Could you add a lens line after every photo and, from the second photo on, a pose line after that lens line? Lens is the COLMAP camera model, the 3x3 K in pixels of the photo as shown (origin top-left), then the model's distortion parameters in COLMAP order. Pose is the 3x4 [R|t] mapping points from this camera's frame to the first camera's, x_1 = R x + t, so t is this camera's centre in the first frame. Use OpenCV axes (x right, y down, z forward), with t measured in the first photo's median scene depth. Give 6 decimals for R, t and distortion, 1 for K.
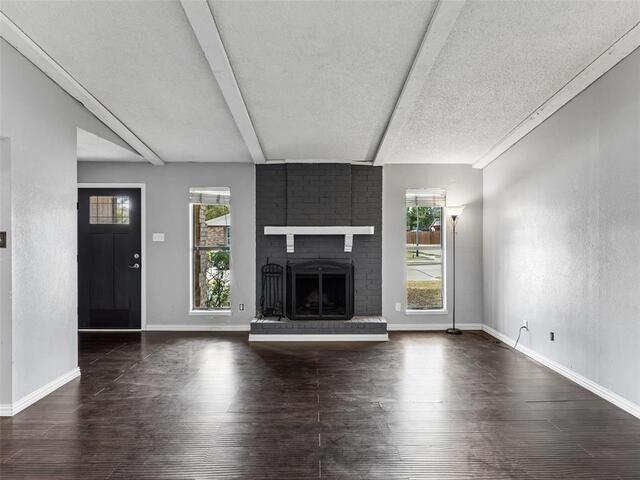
lens RADIAL K [[385.1, 0, 320.2], [0, 385.1, 238.8], [0, 0, 1]] dist [-0.017656, -0.000458]
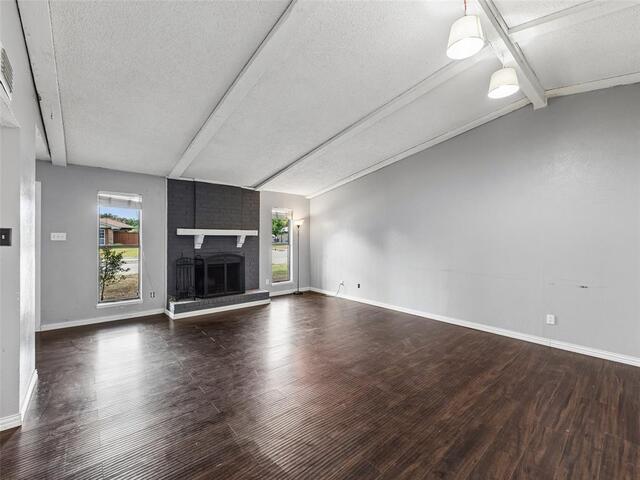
lens RADIAL K [[278.5, 0, 320.6], [0, 278.5, 239.9], [0, 0, 1]] dist [-0.000887, 0.000223]
pose [[0.761178, -0.001007, 0.648542, -0.377055], [0.000495, 0.999999, 0.000971, 0.004449], [-0.648543, -0.000417, 0.761178, -0.005161]]
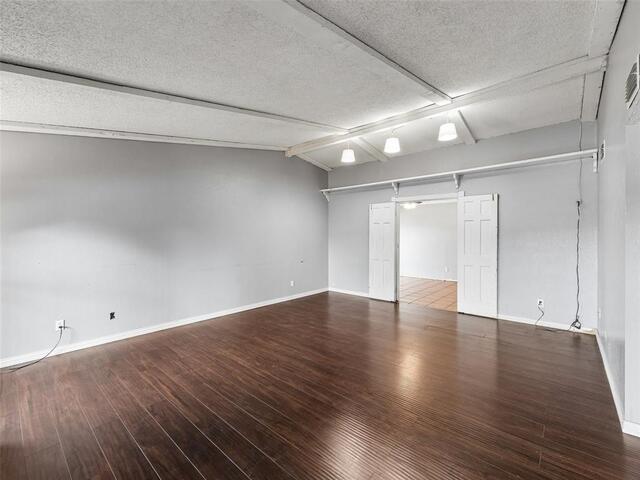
lens RADIAL K [[278.5, 0, 320.7], [0, 278.5, 239.6], [0, 0, 1]] dist [-0.000887, 0.000223]
pose [[-0.748859, -0.001009, 0.662728, -0.367857], [0.011594, 0.999826, 0.014623, 0.000648], [-0.662628, 0.018634, -0.748717, 0.887874]]
